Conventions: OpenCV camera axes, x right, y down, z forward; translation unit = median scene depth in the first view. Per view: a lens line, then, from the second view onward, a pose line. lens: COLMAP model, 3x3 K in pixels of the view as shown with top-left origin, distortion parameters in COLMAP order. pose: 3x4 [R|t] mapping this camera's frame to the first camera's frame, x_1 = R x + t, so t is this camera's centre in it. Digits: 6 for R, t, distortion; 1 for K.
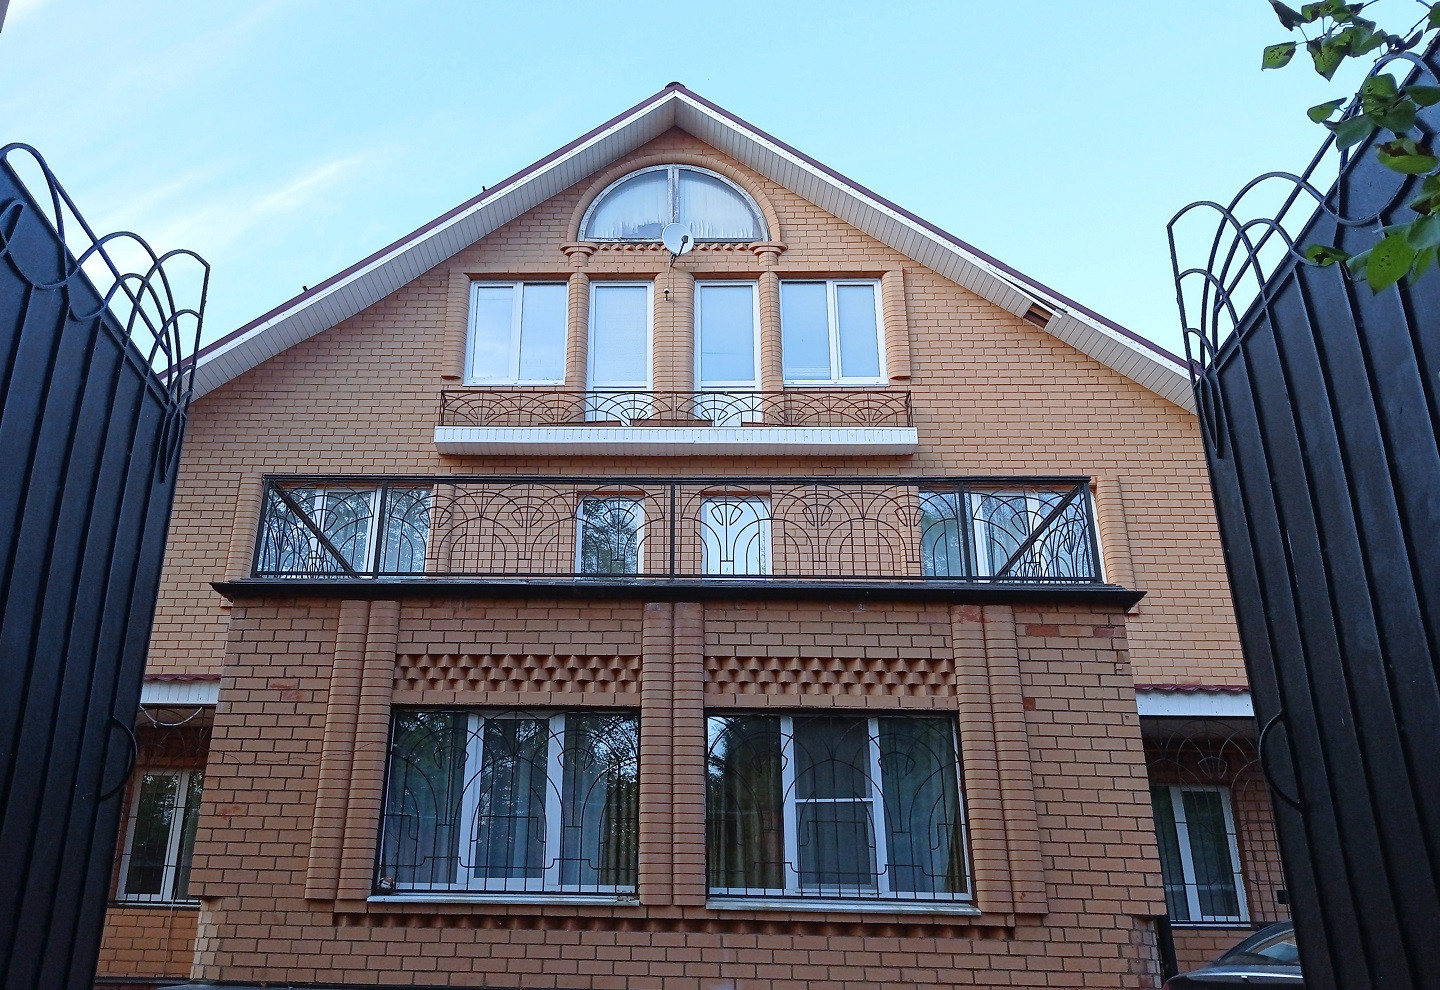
lens RADIAL K [[1207.3, 0, 660.8], [0, 1207.3, 496.5], [0, 0, 1]] dist [0.123353, -0.268756]
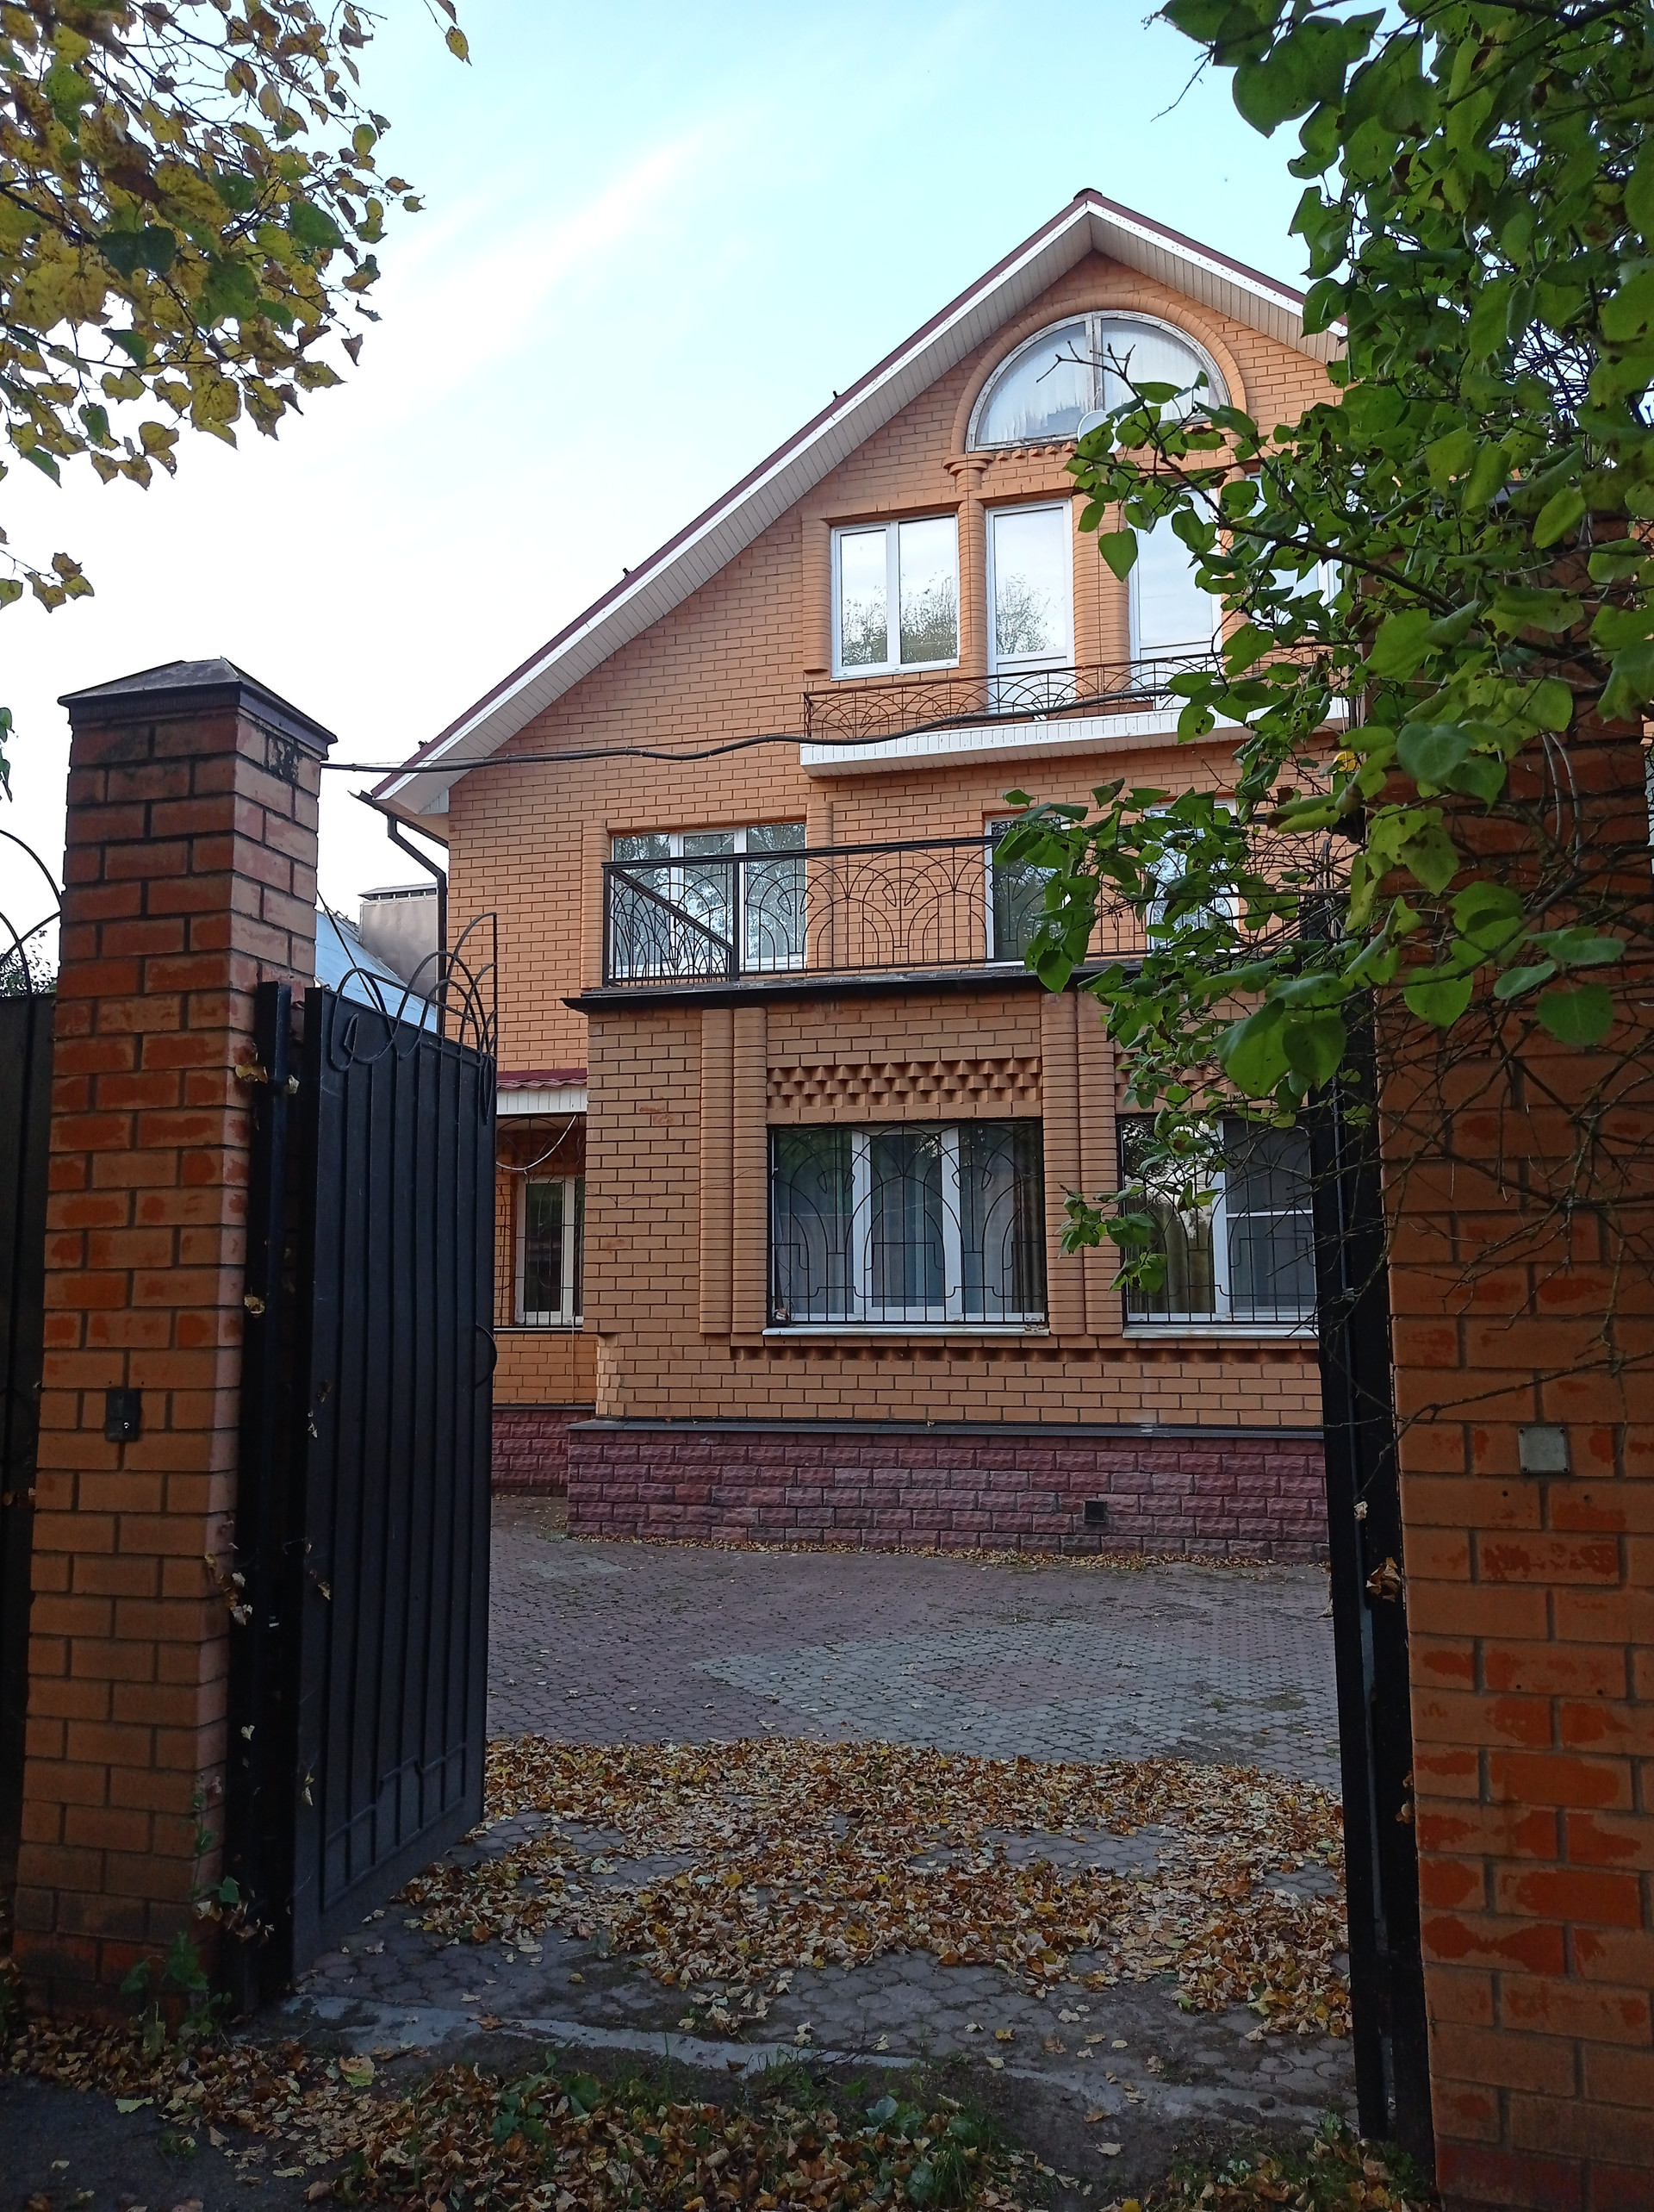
lens RADIAL K [[1676.5, 0, 827.0], [0, 1676.5, 1106.0], [0, 0, 1]] dist [0.129182, -0.227863]
pose [[0.974906, -0.054612, -0.215814, 0.090553], [0.103696, 0.969251, 0.223158, -0.115230], [0.196991, -0.239937, 0.950592, -0.168718]]
